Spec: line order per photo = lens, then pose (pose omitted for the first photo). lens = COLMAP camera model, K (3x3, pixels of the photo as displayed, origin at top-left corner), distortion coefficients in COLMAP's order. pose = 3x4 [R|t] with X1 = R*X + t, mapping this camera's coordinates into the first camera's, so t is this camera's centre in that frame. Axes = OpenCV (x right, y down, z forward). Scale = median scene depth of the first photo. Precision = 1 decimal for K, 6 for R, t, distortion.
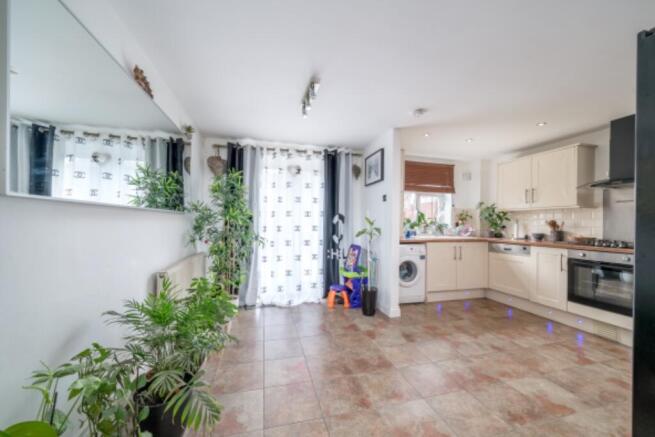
lens RADIAL K [[245.3, 0, 327.7], [0, 245.3, 218.4], [0, 0, 1]] dist [0.000737, -0.000035]
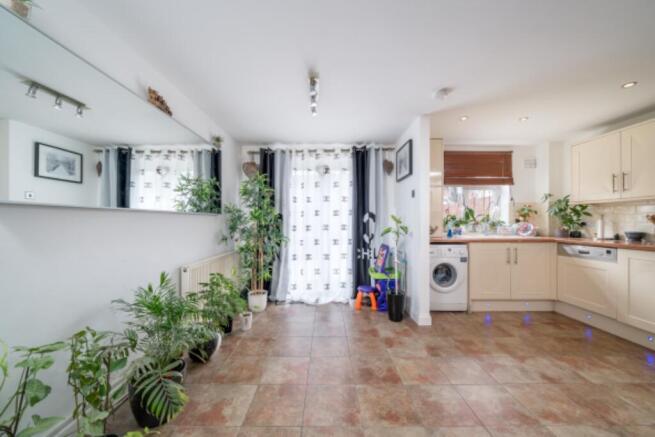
lens RADIAL K [[238.3, 0, 327.5], [0, 238.3, 218.5], [0, 0, 1]] dist [0.000057, 0.000105]
pose [[0.967370, -0.016082, -0.252855, 0.139062], [0.016962, 0.999855, 0.001303, 0.002739], [0.252798, -0.005549, 0.967503, 0.058523]]
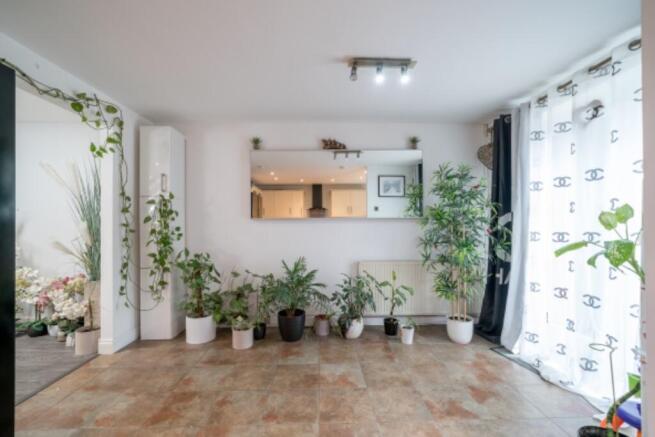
lens RADIAL K [[279.2, 0, 326.1], [0, 279.2, 221.8], [0, 0, 1]] dist [-0.001491, -0.000244]
pose [[-0.239706, -0.022013, -0.970596, 0.535511], [0.019875, 0.999422, -0.027575, 0.015884], [0.970642, -0.025901, -0.239130, 0.686967]]
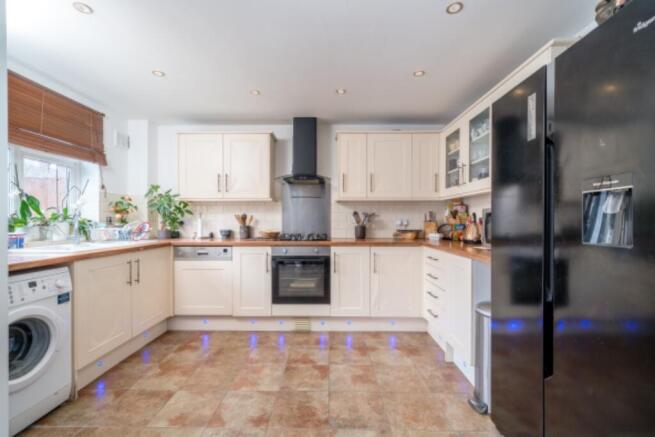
lens RADIAL K [[279.2, 0, 326.1], [0, 279.2, 221.8], [0, 0, 1]] dist [-0.001491, -0.000244]
pose [[0.269241, -0.016700, 0.962928, 0.045982], [-0.014024, 0.999676, 0.021258, 0.009266], [-0.962971, -0.019228, 0.268919, 0.447512]]
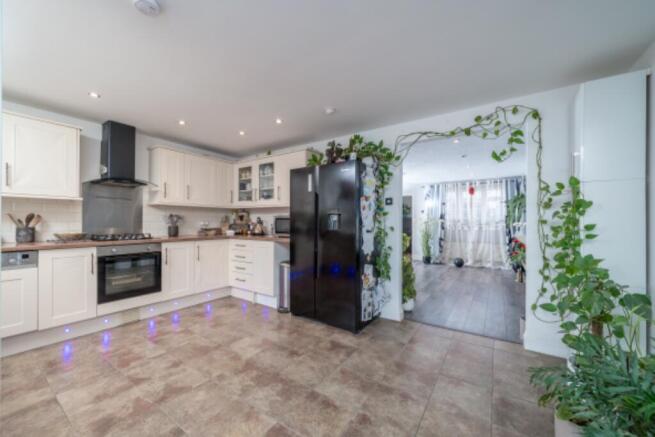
lens RADIAL K [[249.1, 0, 325.0], [0, 249.1, 220.9], [0, 0, 1]] dist [0.000306, 0.000006]
pose [[-0.651739, -0.013446, 0.758324, -0.208933], [-0.027511, 0.999604, -0.005920, 0.010230], [-0.757944, -0.024720, -0.651851, 0.801098]]
